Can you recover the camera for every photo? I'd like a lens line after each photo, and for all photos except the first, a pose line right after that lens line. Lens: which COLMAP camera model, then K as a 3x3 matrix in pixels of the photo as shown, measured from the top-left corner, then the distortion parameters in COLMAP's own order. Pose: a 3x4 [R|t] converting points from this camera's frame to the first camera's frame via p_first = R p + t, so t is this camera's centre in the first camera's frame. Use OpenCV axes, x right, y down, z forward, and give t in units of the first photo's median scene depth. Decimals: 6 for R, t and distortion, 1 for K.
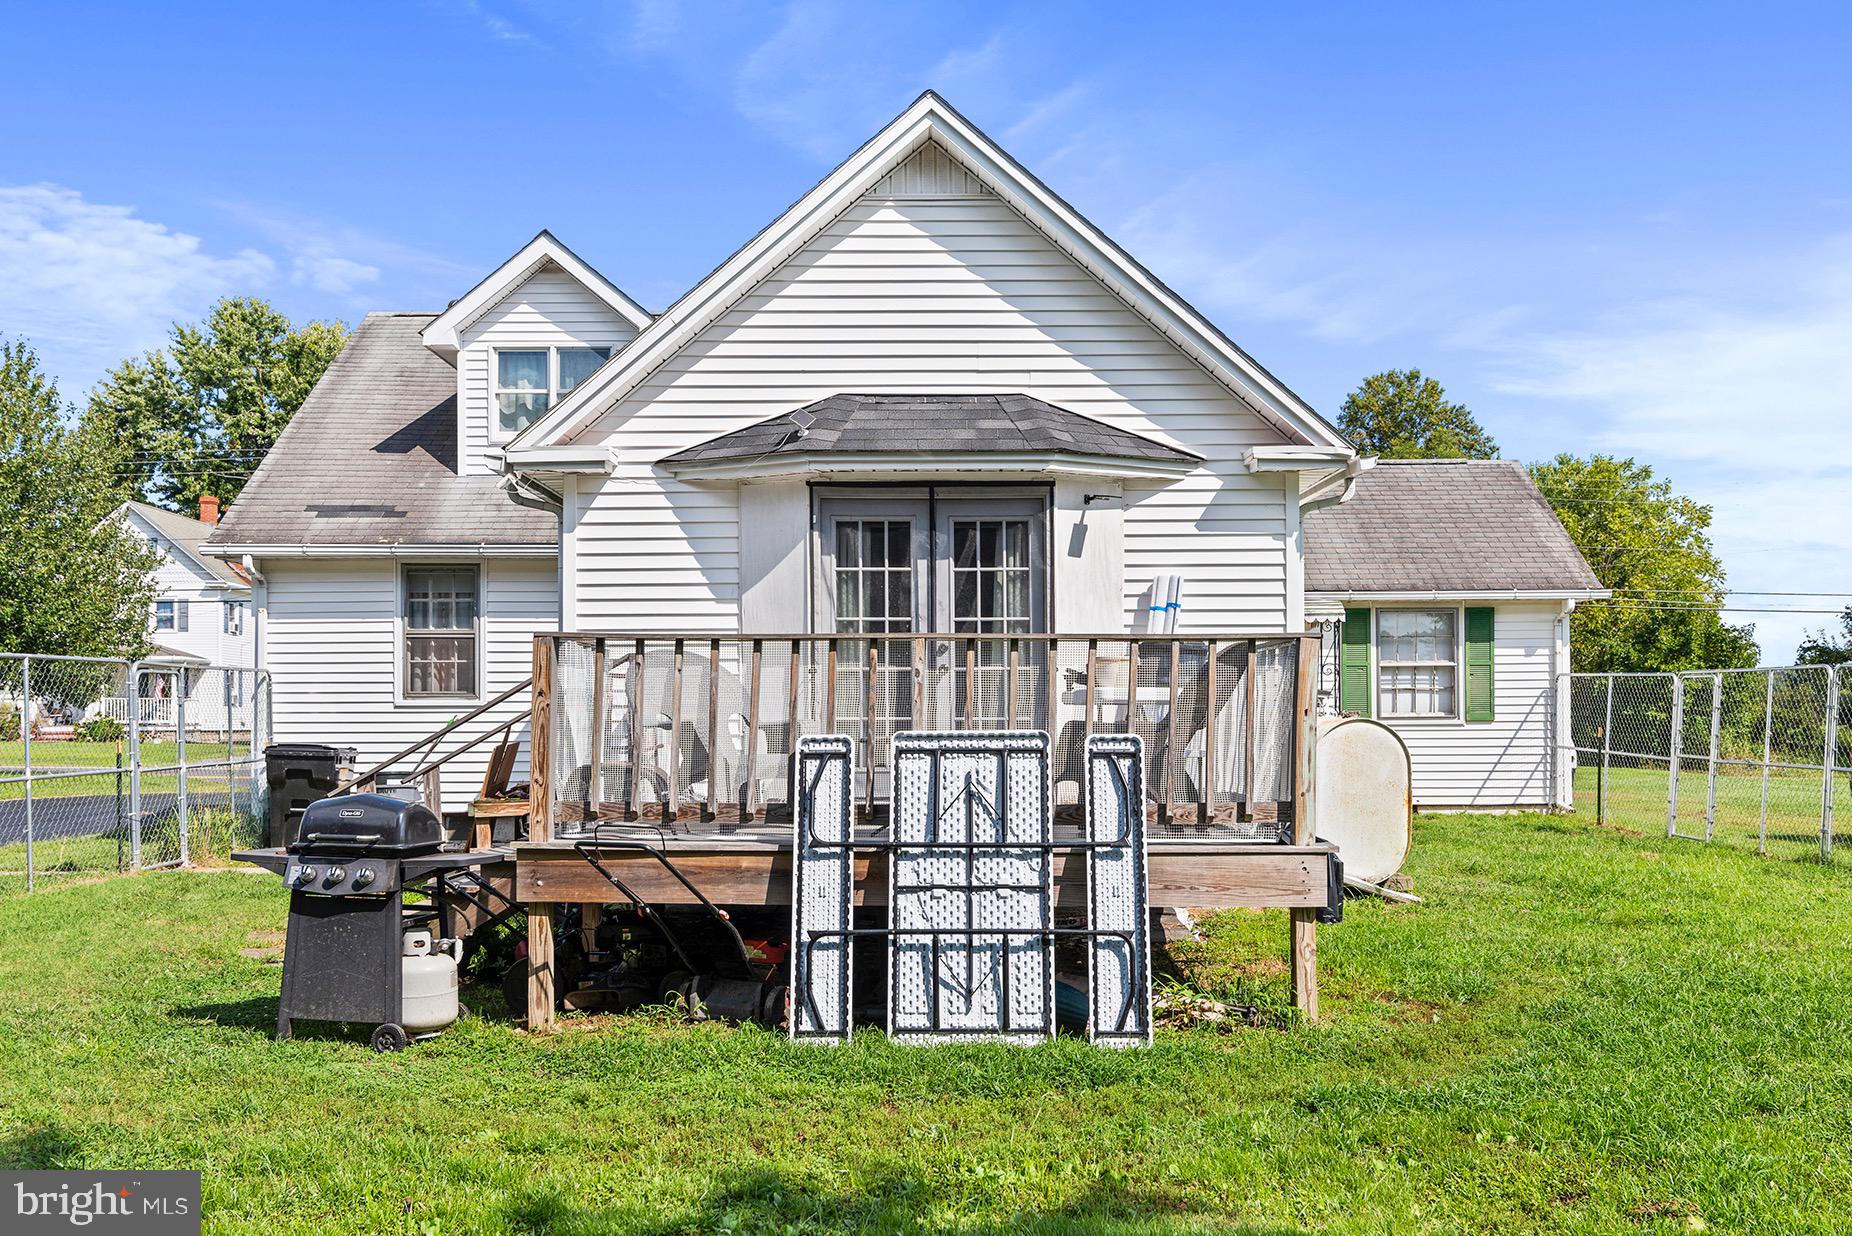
lens RADIAL K [[1614.9, 0, 935.3], [0, 1614.9, 623.0], [0, 0, 1]] dist [0.000724, -0.013981]
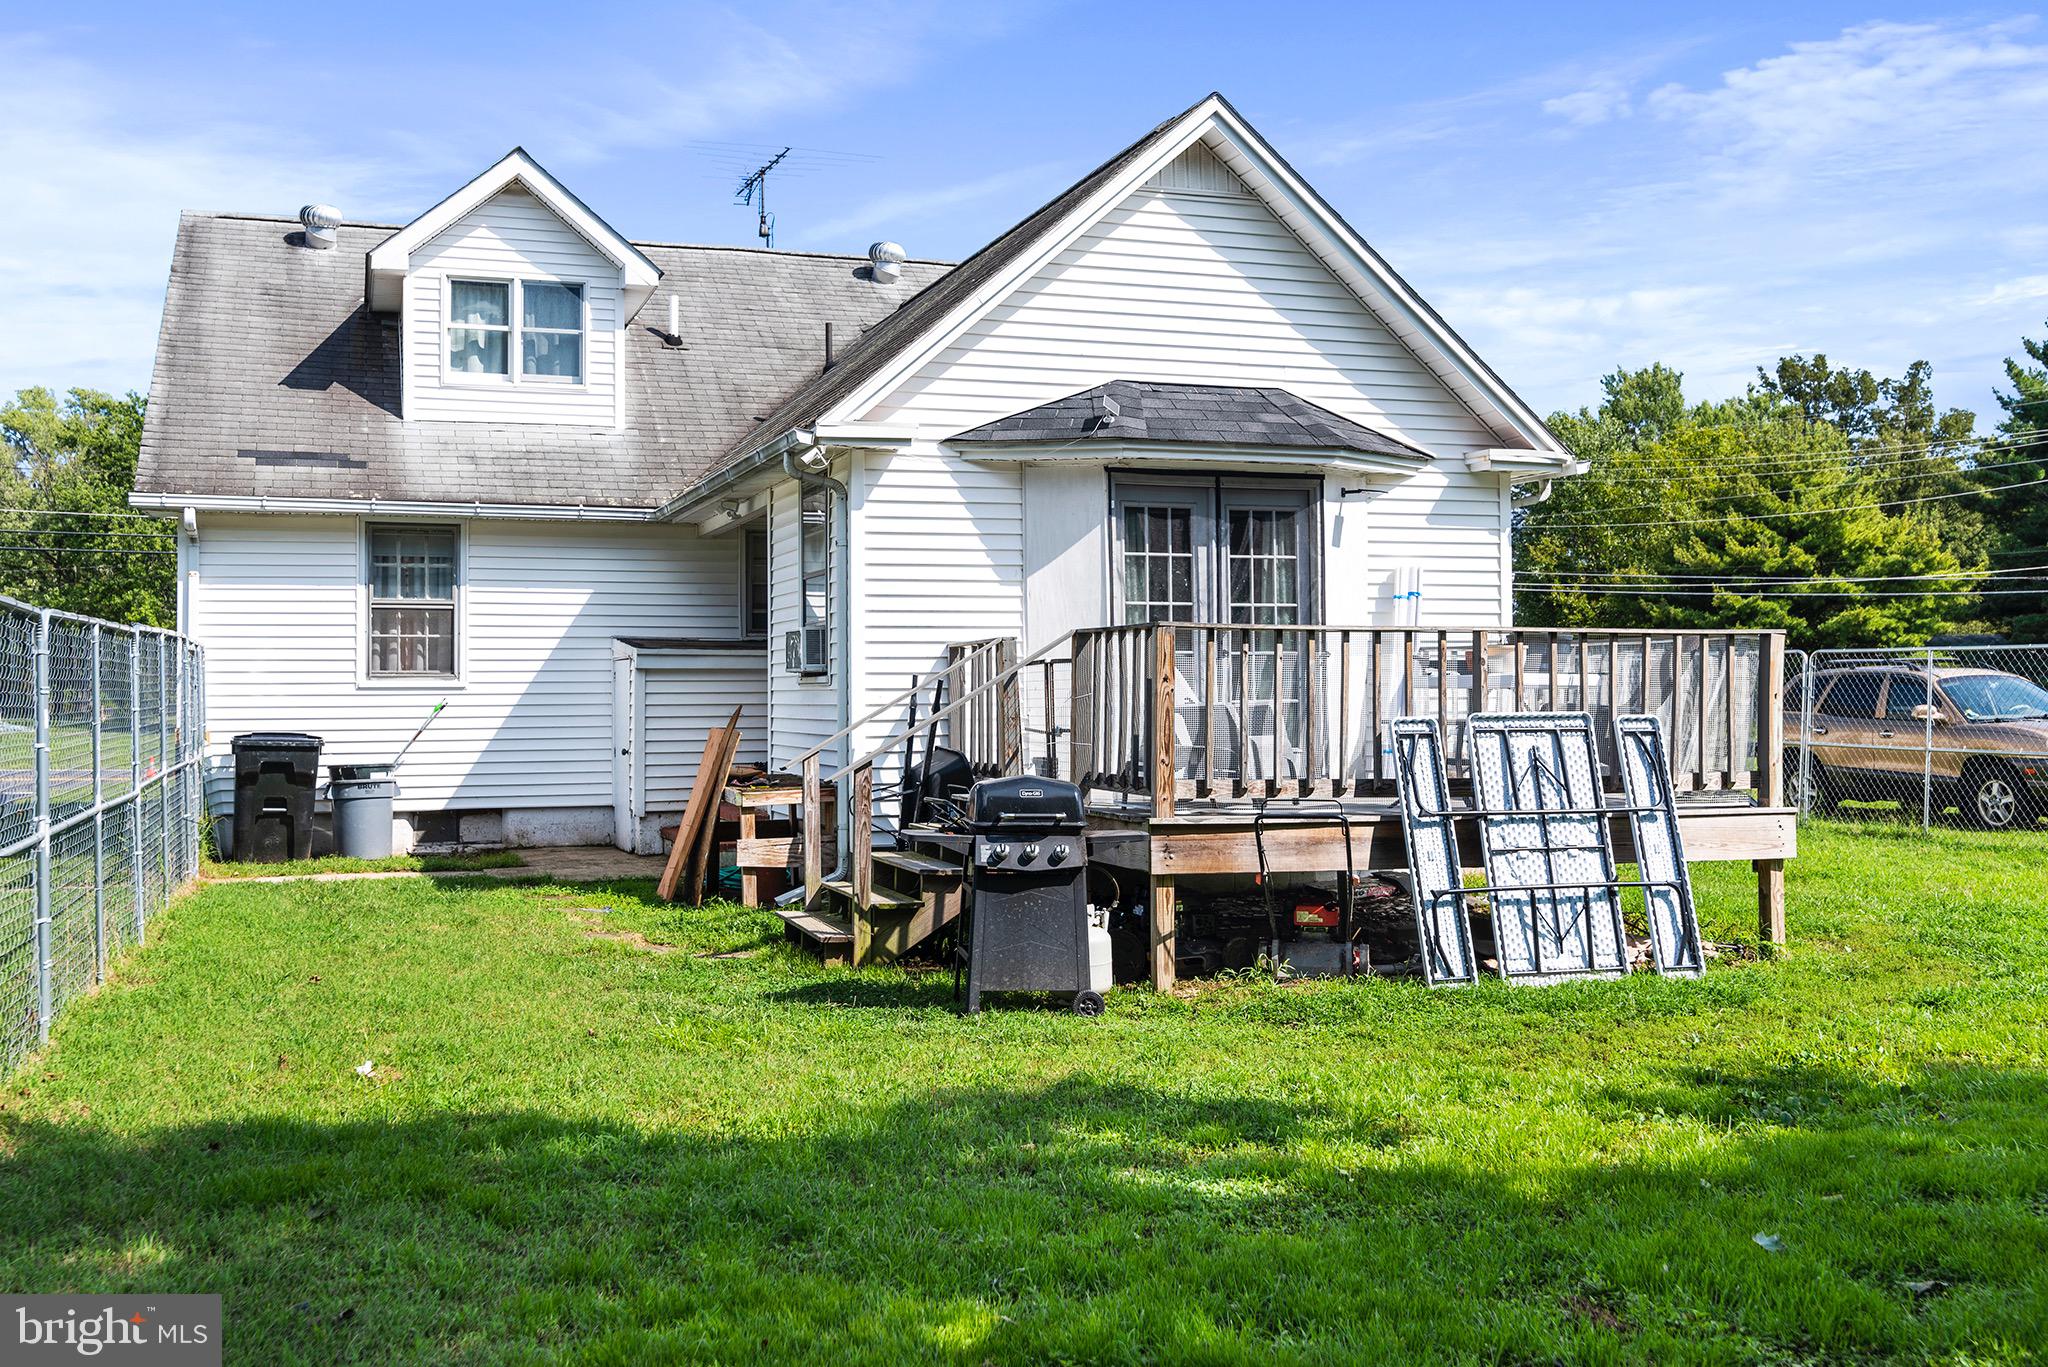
lens RADIAL K [[1918.6, 0, 986.1], [0, 1918.6, 549.2], [0, 0, 1]] dist [0.012157, 0.000000]
pose [[0.952474, 0.021548, 0.303857, -0.503893], [-0.015983, 0.999656, -0.020789, -0.009700], [-0.304200, 0.014945, 0.952491, -0.120518]]
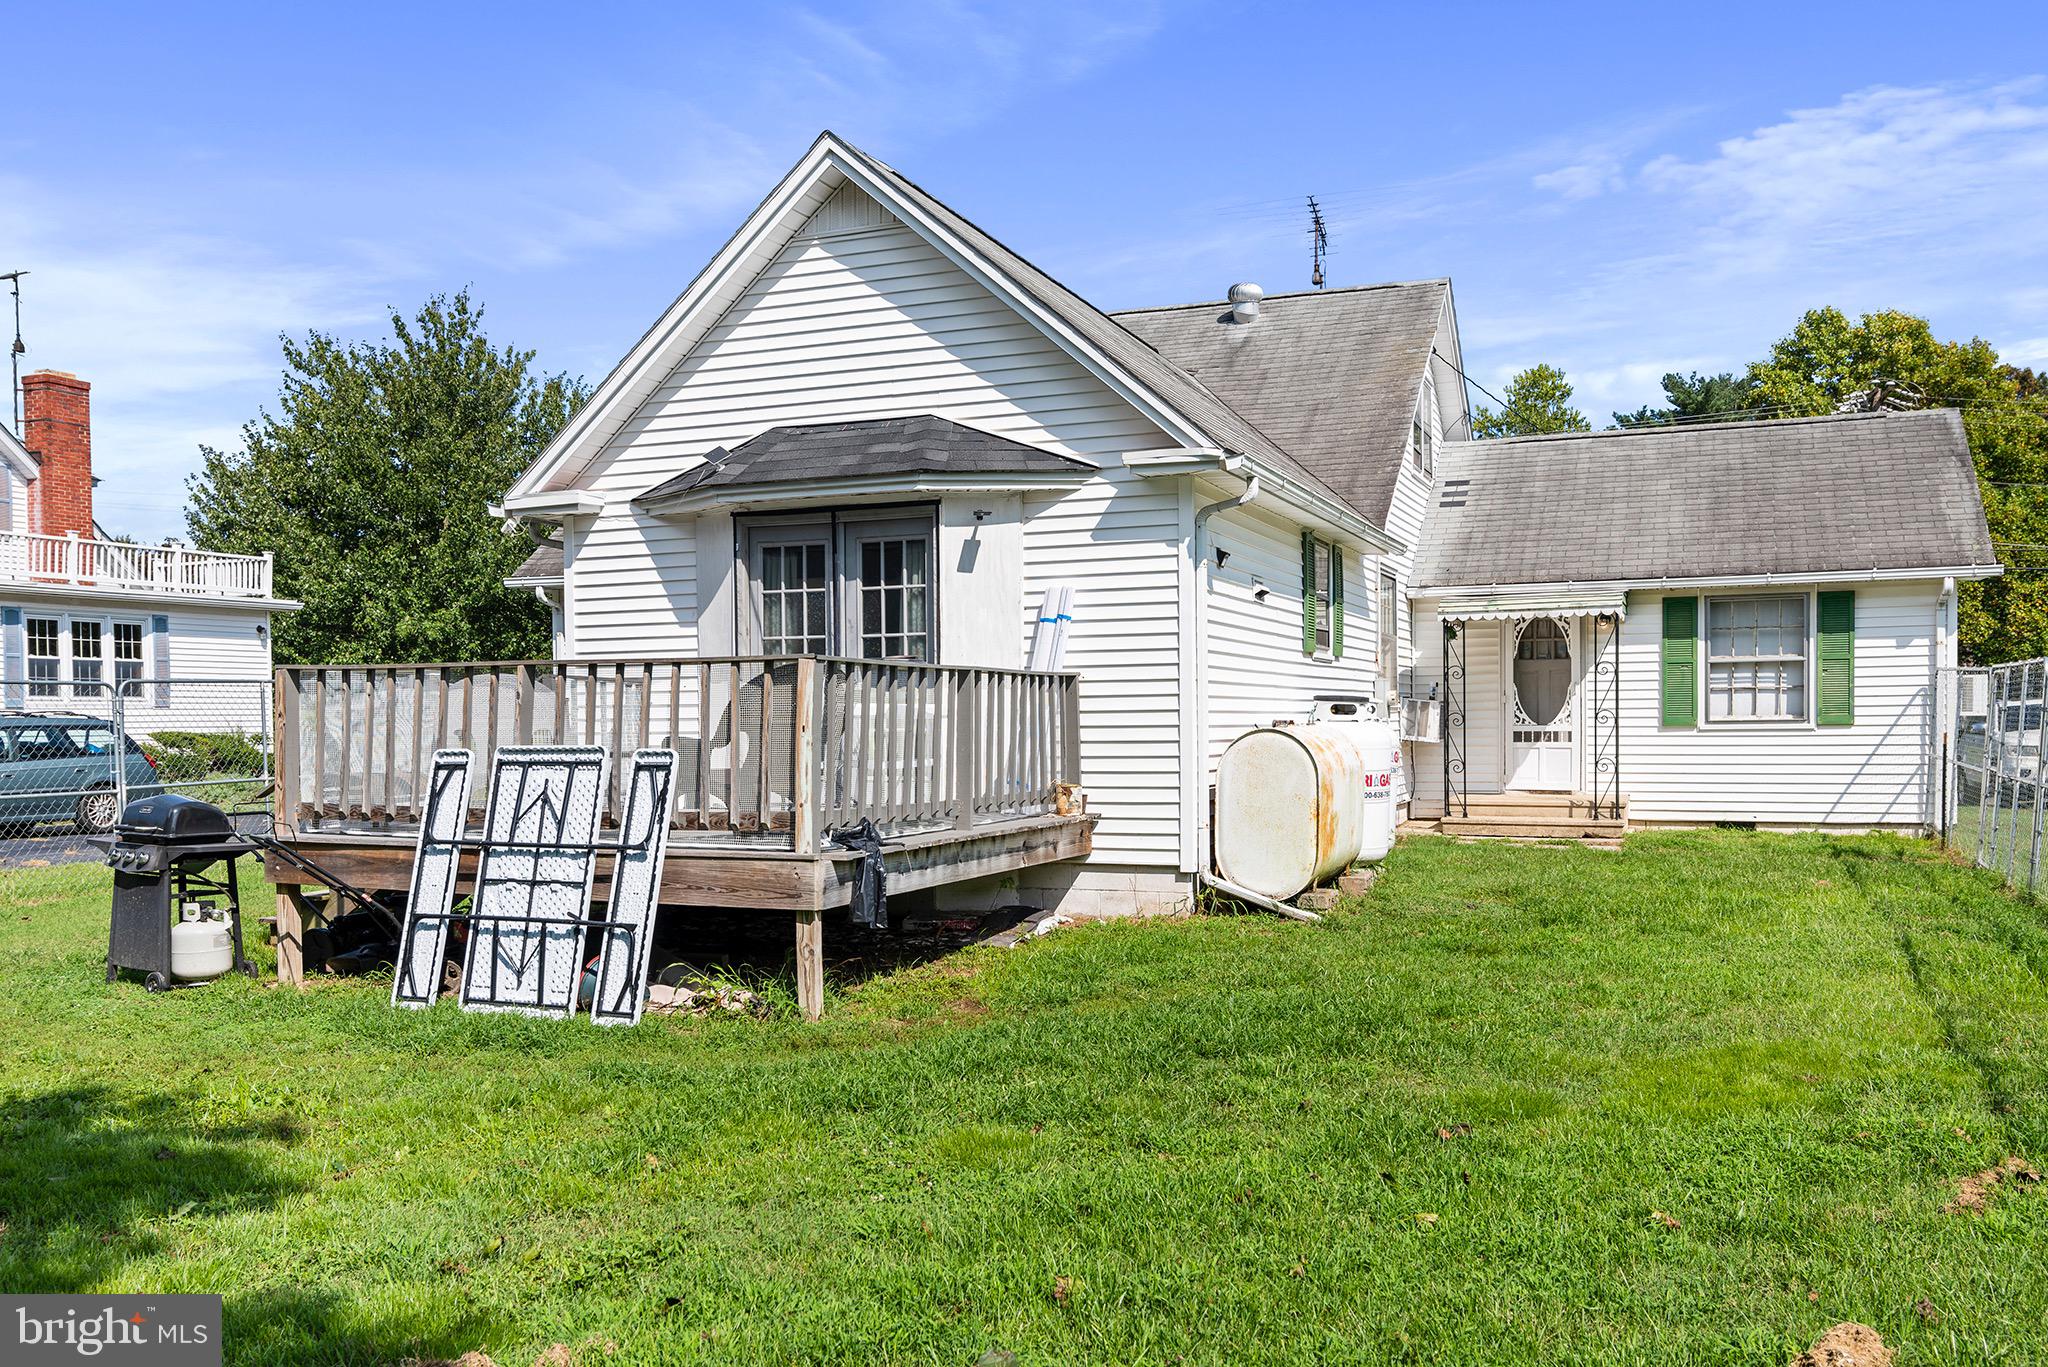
lens RADIAL K [[1706.5, 0, 1014.2], [0, 1706.5, 693.3], [0, 0, 1]] dist [-0.005539, 0.002164]
pose [[0.924513, -0.012091, -0.380959, 0.519045], [0.028531, 0.998888, 0.037535, -0.004036], [0.380082, -0.045570, 0.923830, 0.008270]]
